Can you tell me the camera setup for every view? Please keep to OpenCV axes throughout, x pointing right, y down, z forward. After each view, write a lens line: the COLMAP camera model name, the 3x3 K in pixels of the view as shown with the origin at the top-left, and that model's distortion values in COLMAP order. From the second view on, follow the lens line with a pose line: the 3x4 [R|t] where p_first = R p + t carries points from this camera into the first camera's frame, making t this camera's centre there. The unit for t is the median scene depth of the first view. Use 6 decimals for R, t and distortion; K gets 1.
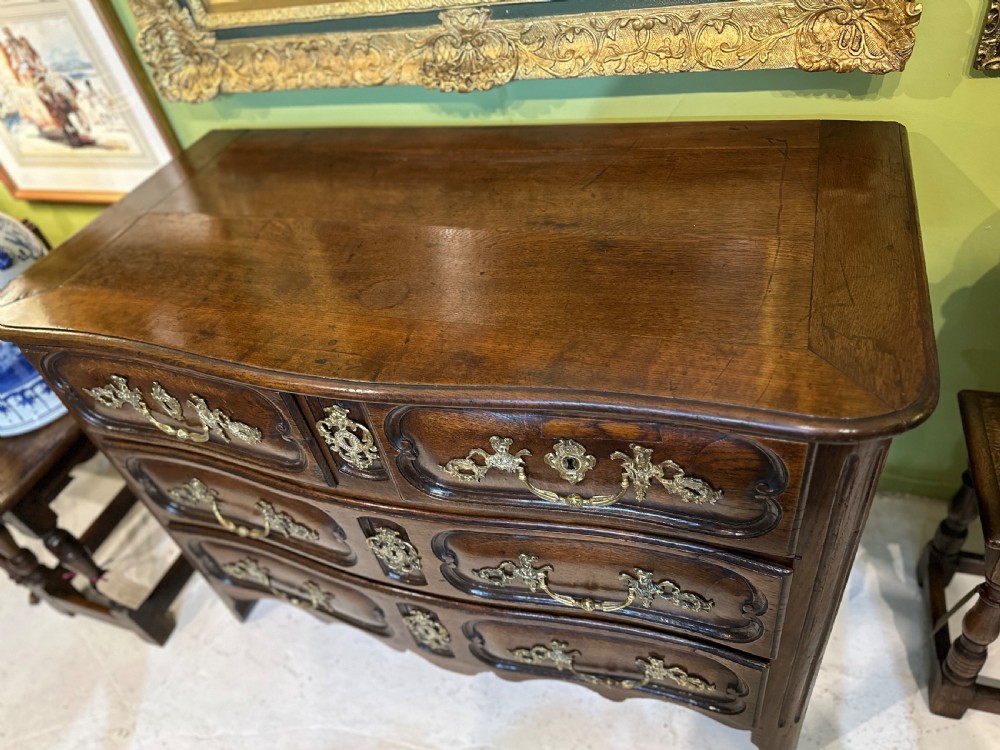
lens RADIAL K [[709.5, 0, 498.7], [0, 709.5, 380.6], [0, 0, 1]] dist [0.010595, -0.026767]
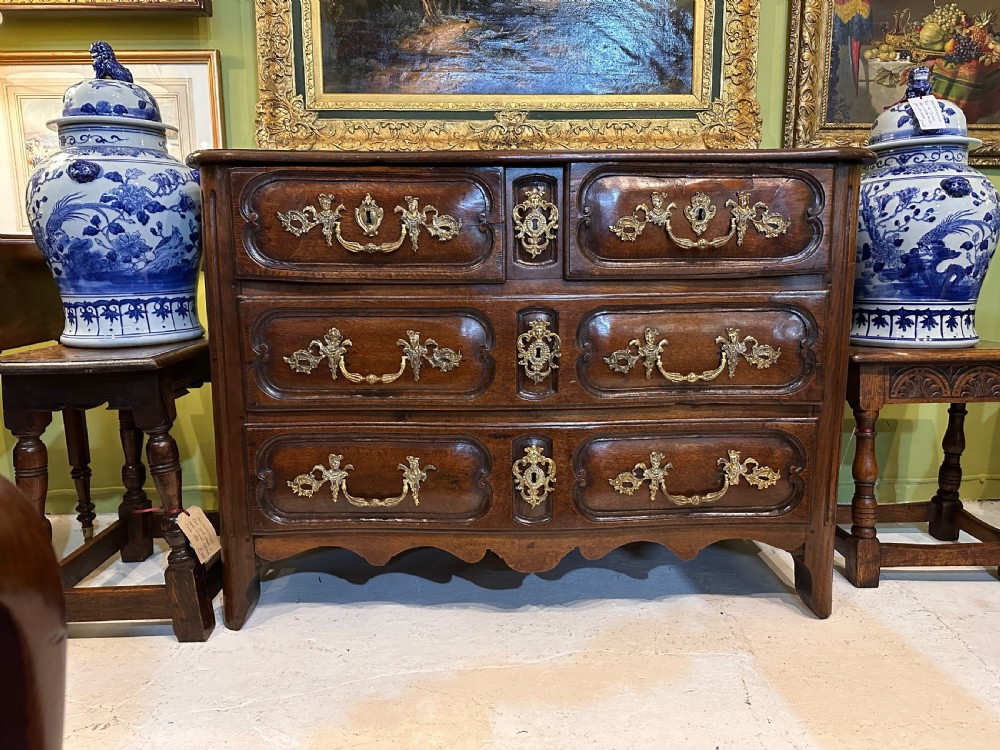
lens RADIAL K [[691.2, 0, 497.9], [0, 691.2, 374.5], [0, 0, 1]] dist [0.087055, -0.105918]
pose [[0.924502, 0.105985, 0.366146, -0.598224], [0.125594, 0.822231, -0.555124, 0.860668], [-0.359891, 0.559199, 0.746843, 0.137271]]
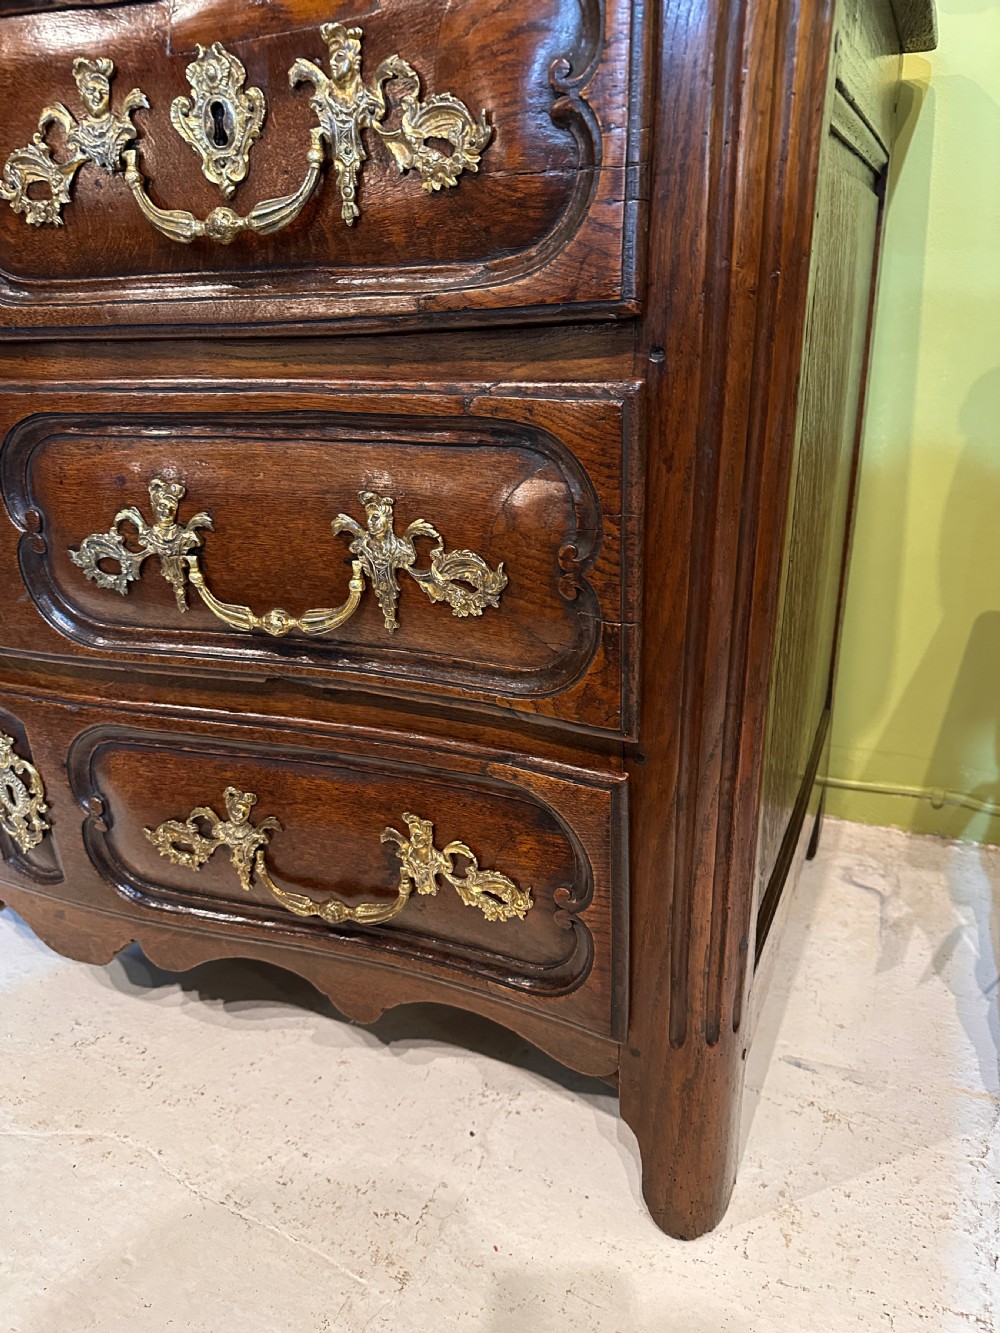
lens RADIAL K [[945.8, 0, 500.9], [0, 945.8, 667.5], [0, 0, 1]] dist [0.010595, -0.026767]
pose [[0.988802, 0.147858, -0.020218, 0.257035], [-0.146474, 0.935636, -0.321140, 0.460600], [-0.028567, 0.320506, 0.946816, 0.346901]]
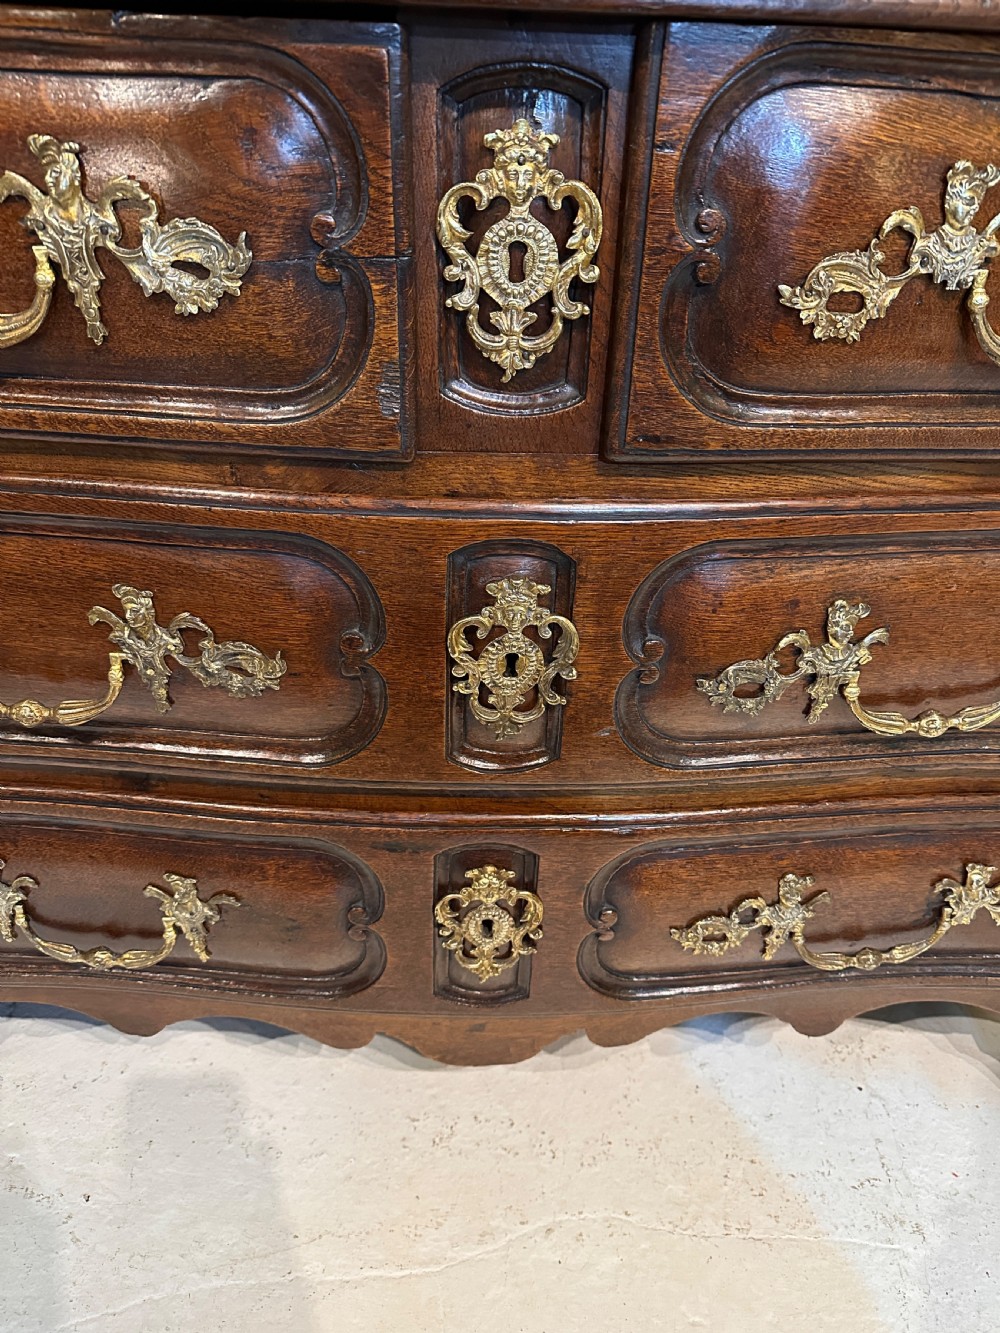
lens RADIAL K [[945.8, 0, 501.1], [0, 945.8, 674.1], [0, 0, 1]] dist [0.010595, -0.026767]
pose [[0.914331, -0.023897, 0.404262, -0.348728], [0.099631, 0.980849, -0.167358, 0.314488], [-0.392521, 0.193298, 0.899201, 0.462950]]
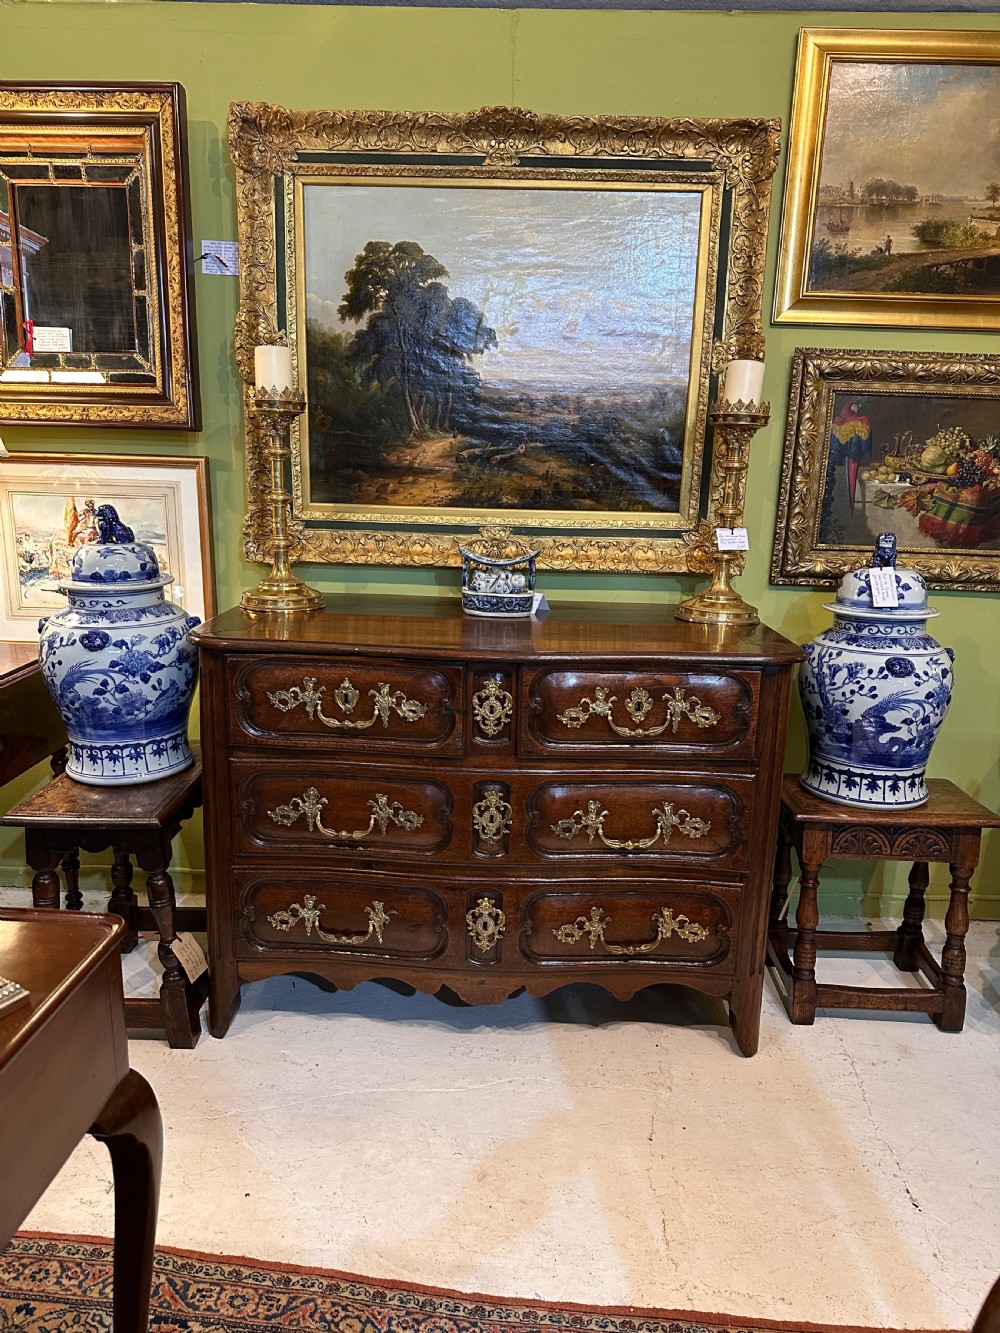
lens RADIAL K [[921.3, 0, 492.5], [0, 921.3, 668.0], [0, 0, 1]] dist [0.087055, -0.105918]
pose [[0.934731, 0.120302, 0.334373, -0.723306], [0.069433, 0.860986, -0.503867, 0.827403], [-0.348507, 0.494197, 0.796437, -0.537425]]
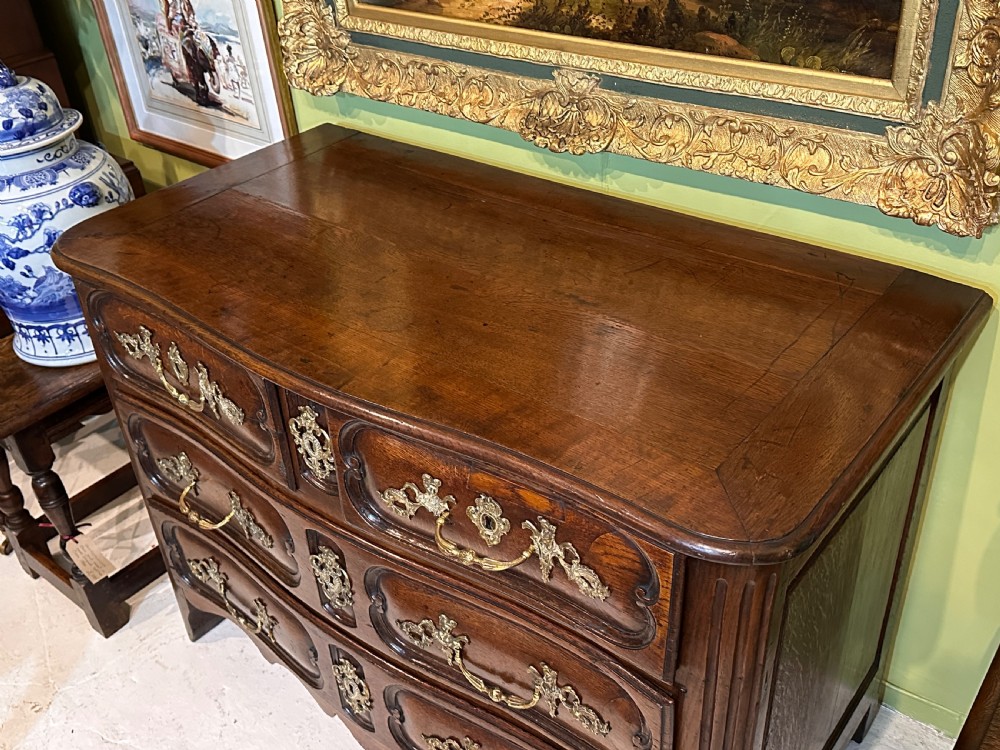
lens RADIAL K [[988.4, 0, 499.8], [0, 988.4, 377.9], [0, 0, 1]] dist [0.038184, 0.000000]
pose [[0.937874, 0.275788, -0.210554, 0.251919], [-0.298370, 0.950774, -0.083688, 0.024102], [0.177109, 0.141312, 0.973994, -0.285989]]
